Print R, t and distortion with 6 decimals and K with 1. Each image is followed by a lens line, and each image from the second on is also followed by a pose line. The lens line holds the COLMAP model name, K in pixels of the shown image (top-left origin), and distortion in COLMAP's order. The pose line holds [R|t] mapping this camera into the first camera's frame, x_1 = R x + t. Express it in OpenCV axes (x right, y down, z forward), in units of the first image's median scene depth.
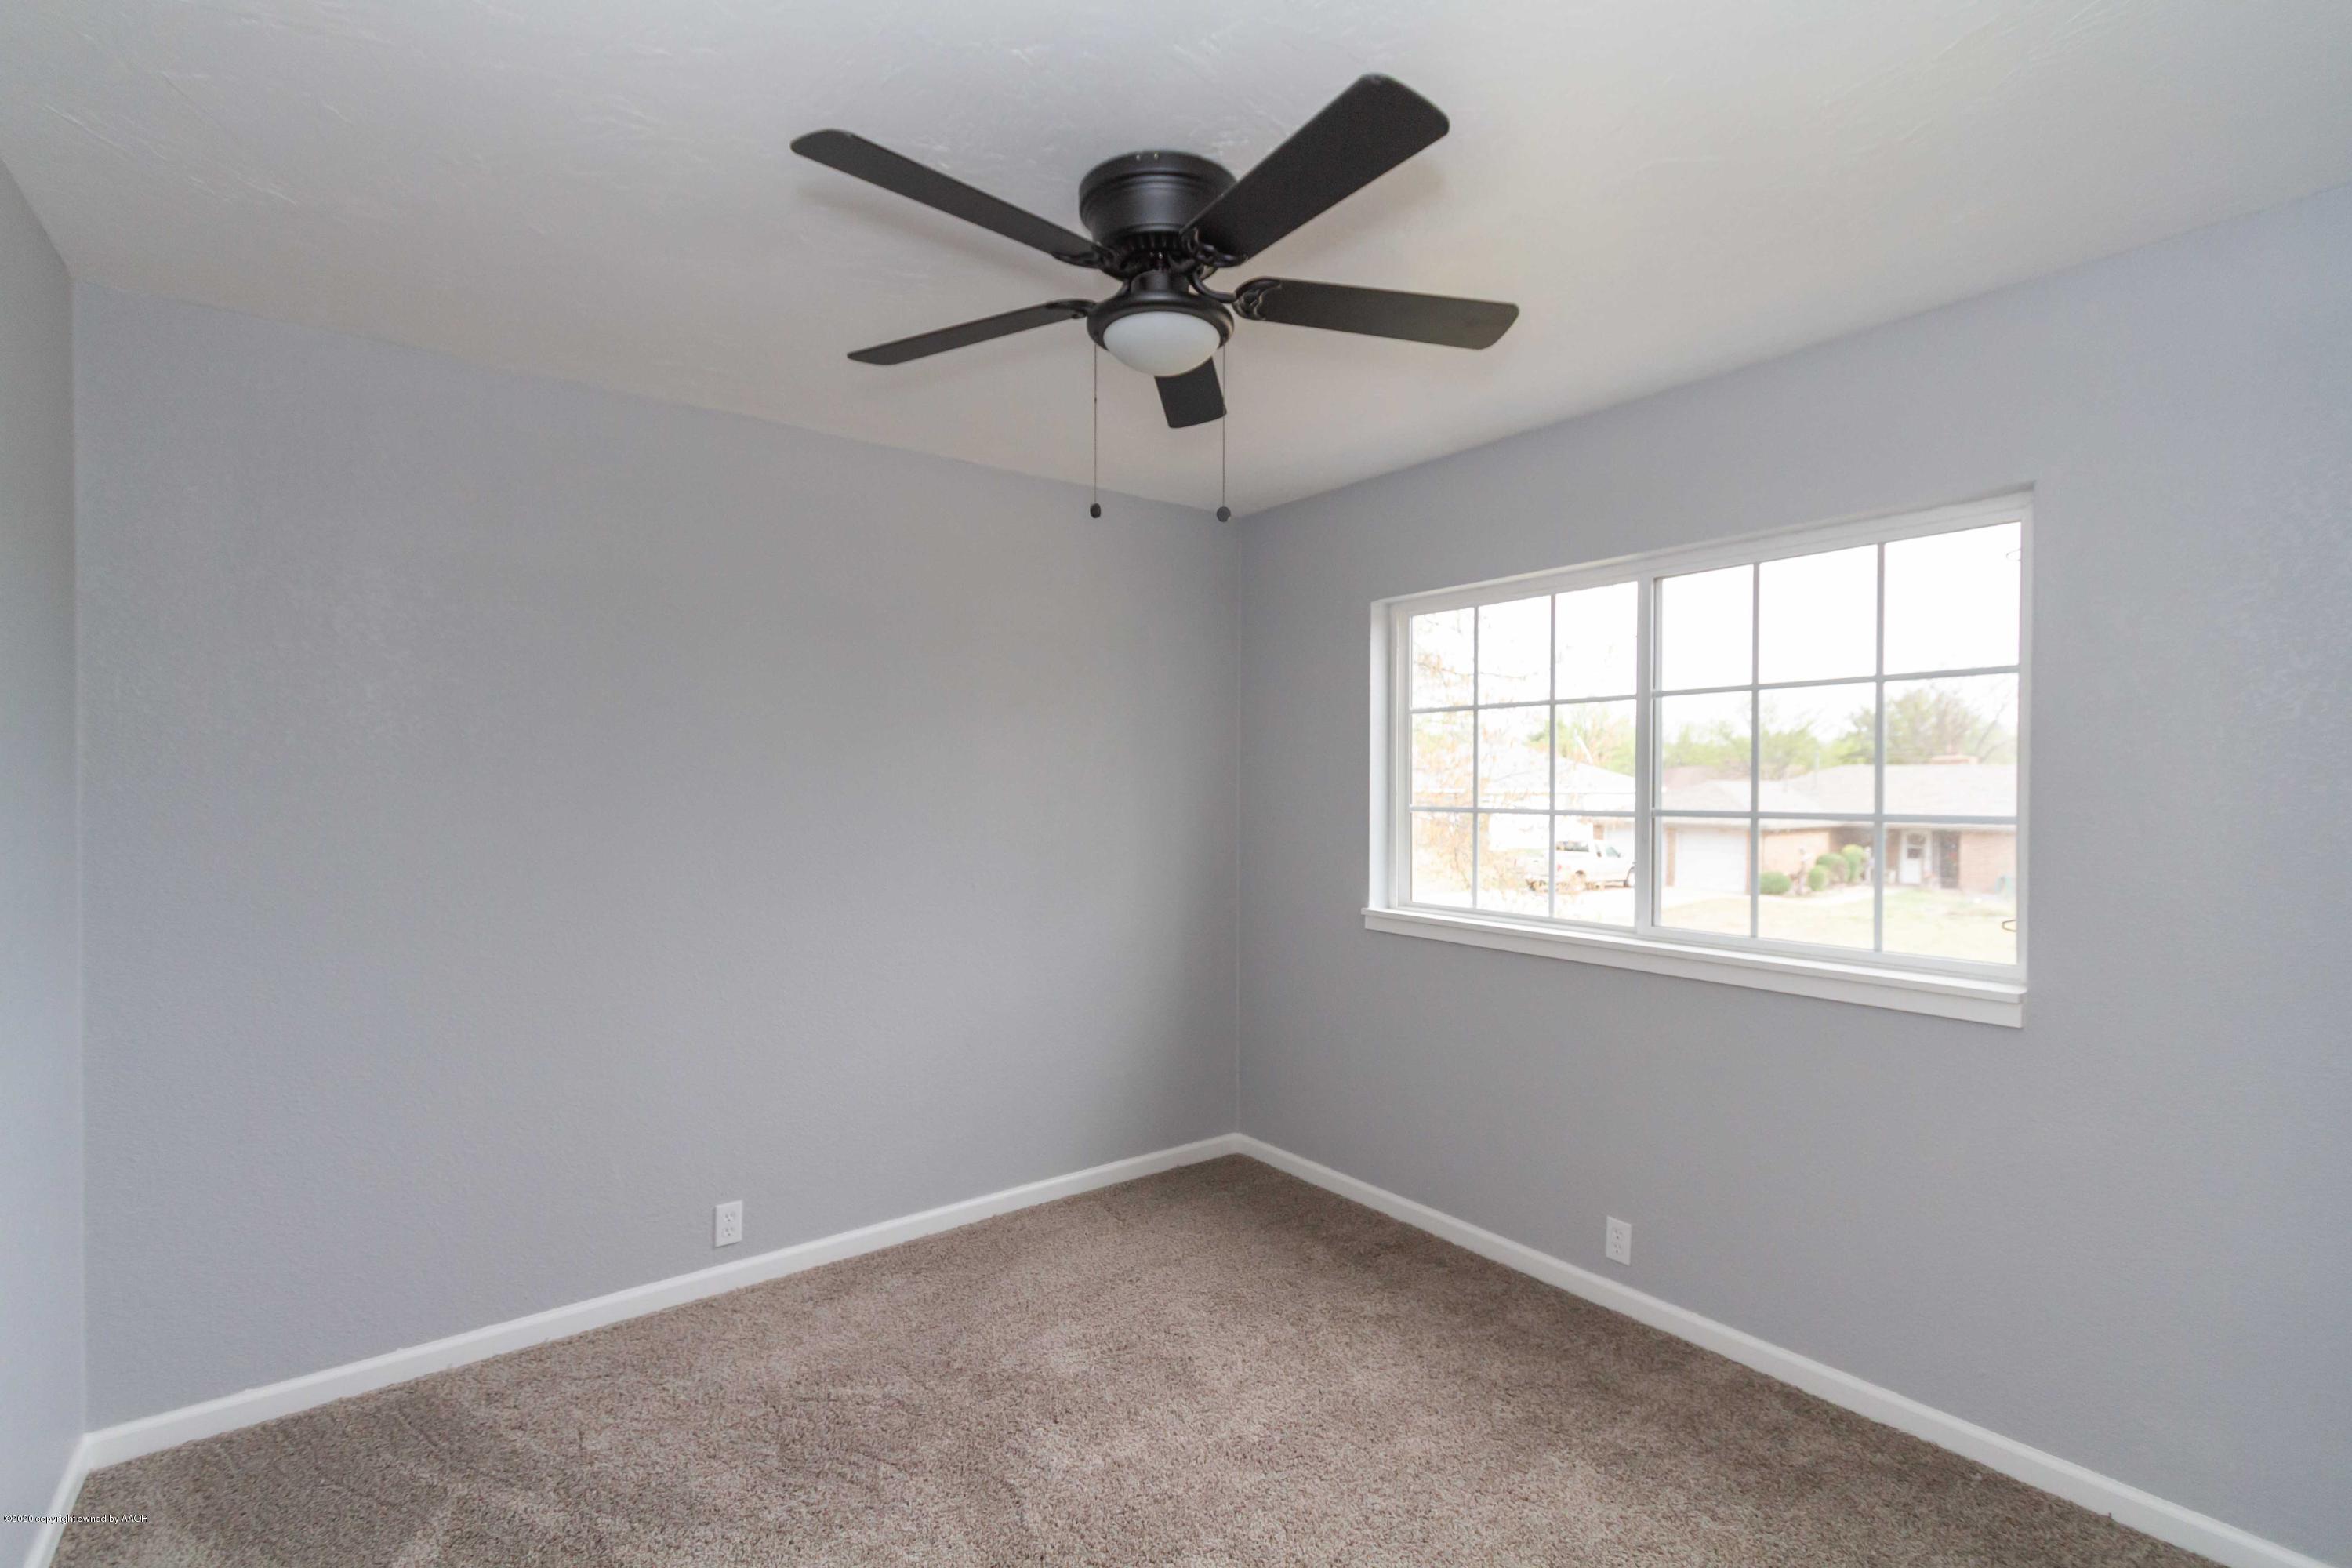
lens RADIAL K [[1087.1, 0, 1188.1], [0, 1087.1, 790.9], [0, 0, 1]] dist [0.003038, -0.000158]
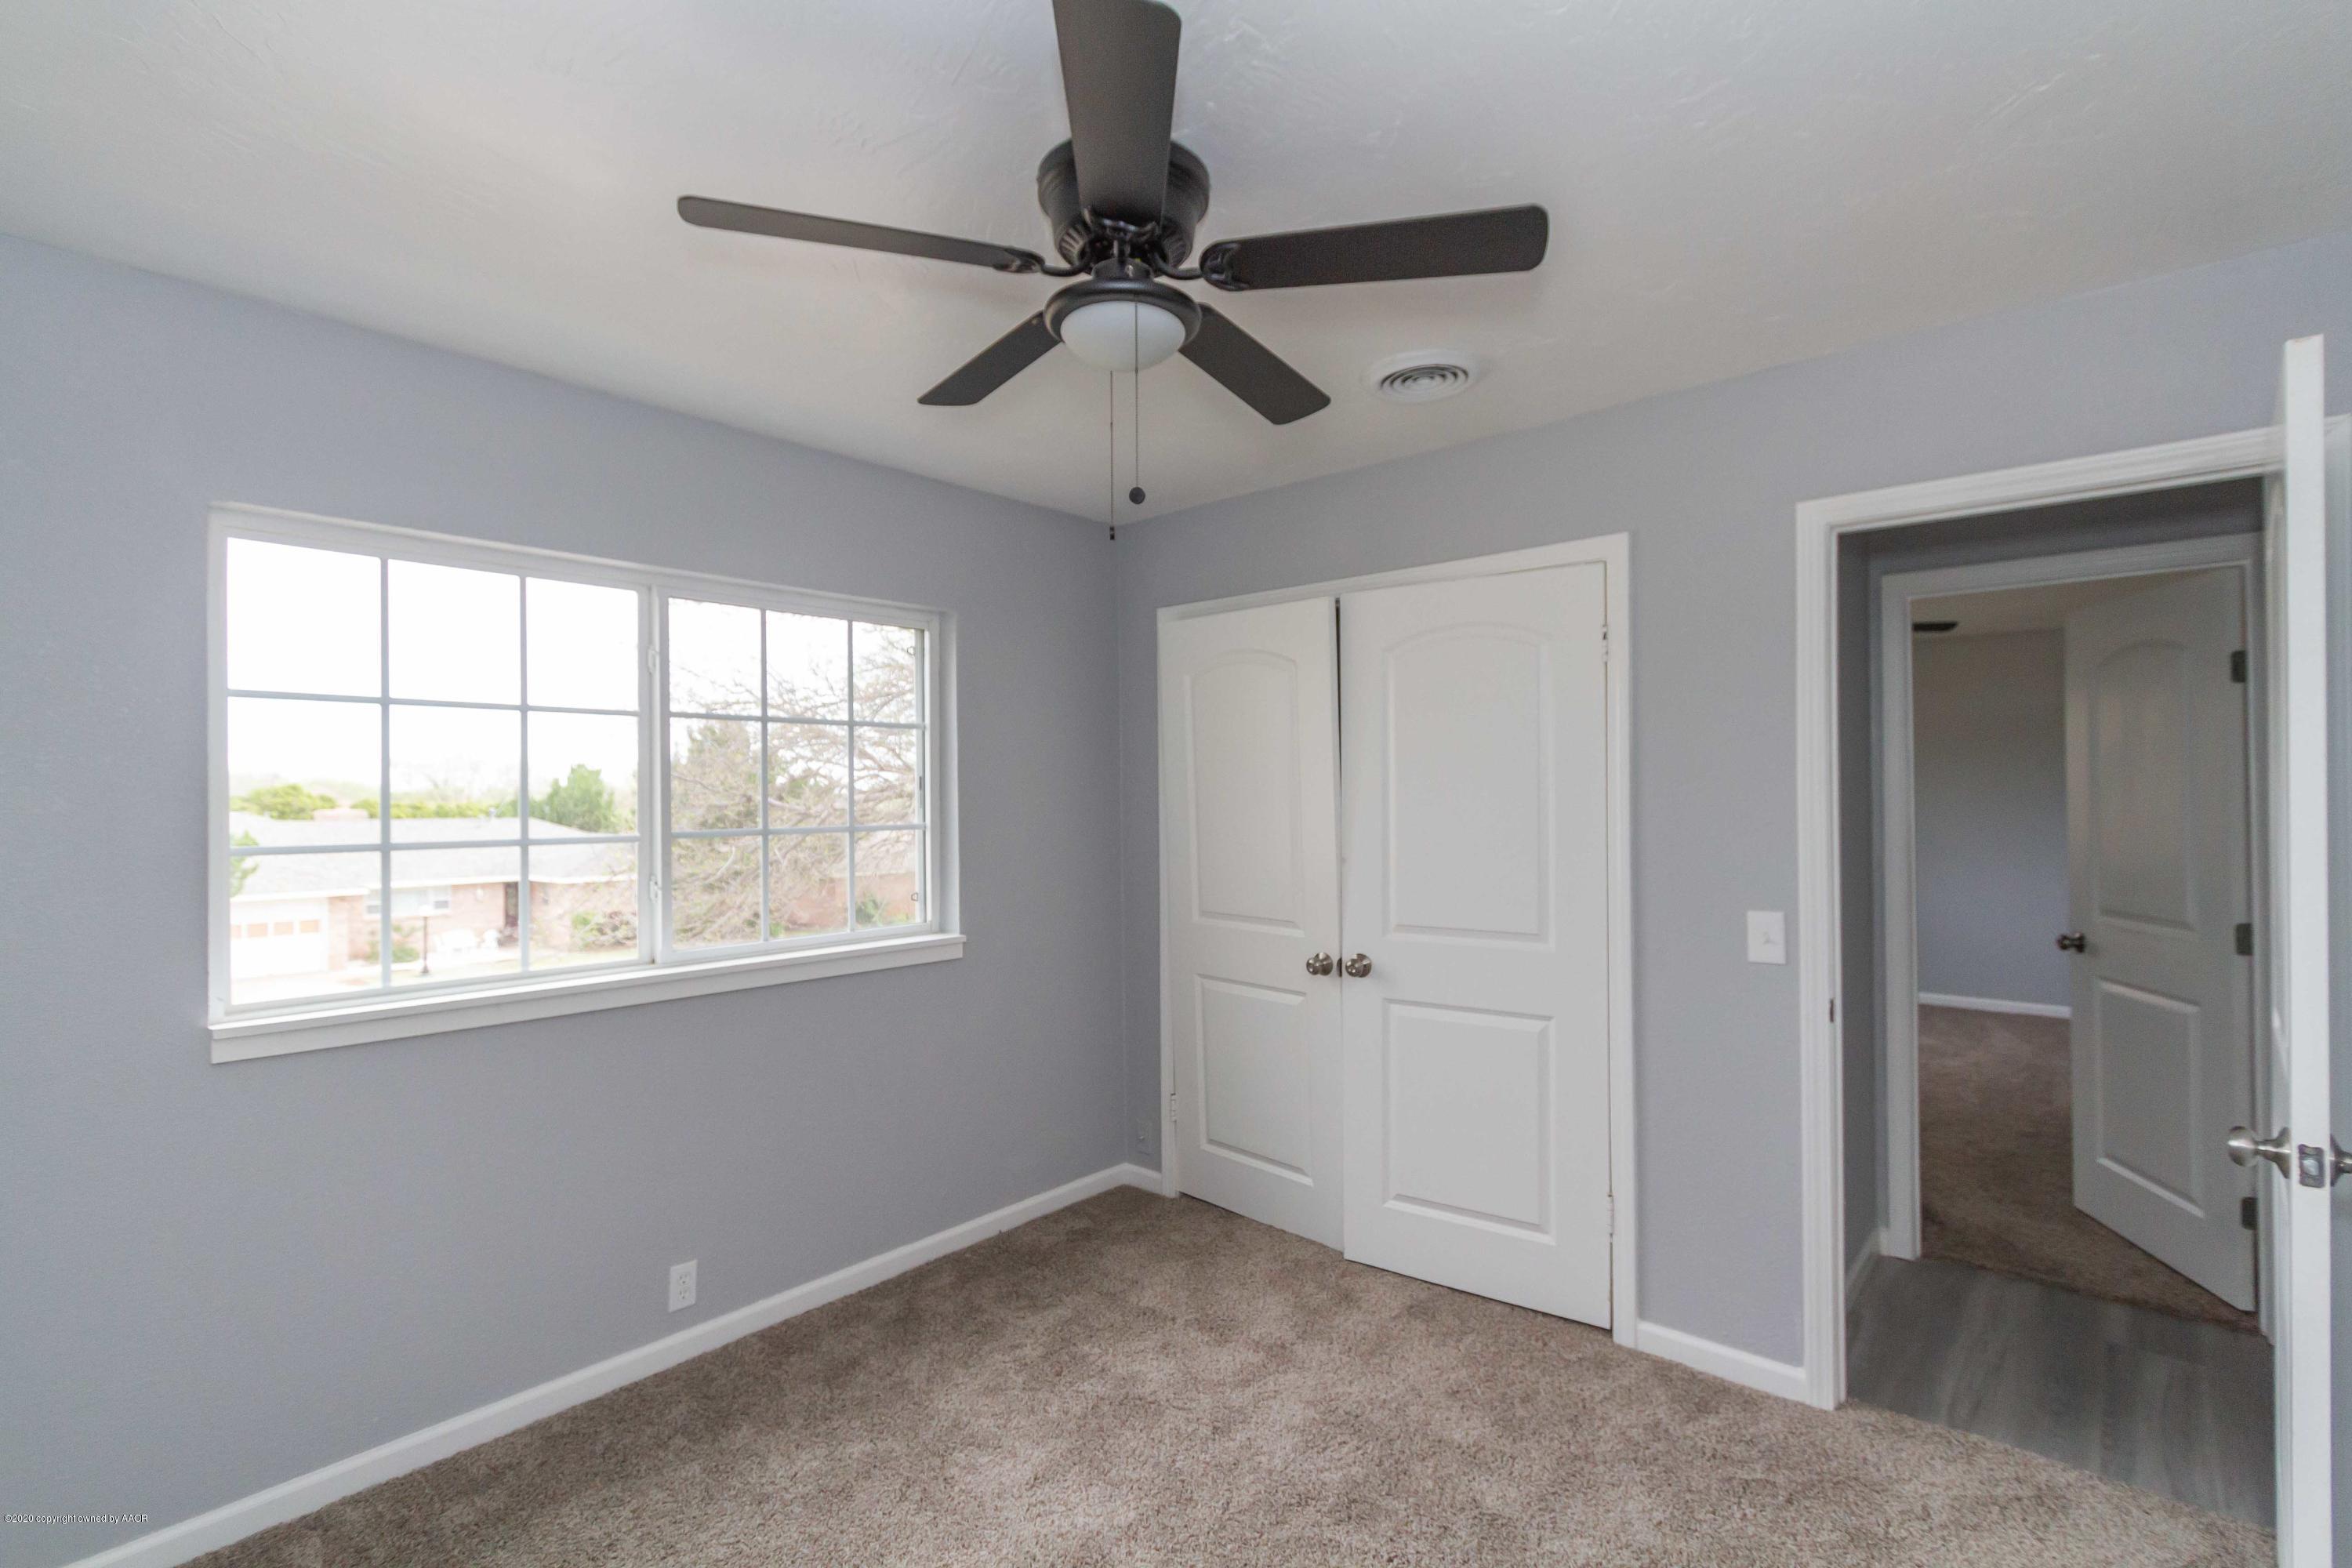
lens RADIAL K [[1087.1, 0, 1188.1], [0, 1087.1, 790.9], [0, 0, 1]] dist [0.003038, -0.000158]
pose [[-0.201630, 0.004023, 0.979454, -0.608718], [0.015100, 0.999885, -0.000999, -0.011551], [-0.979345, 0.014589, -0.201667, 0.724861]]
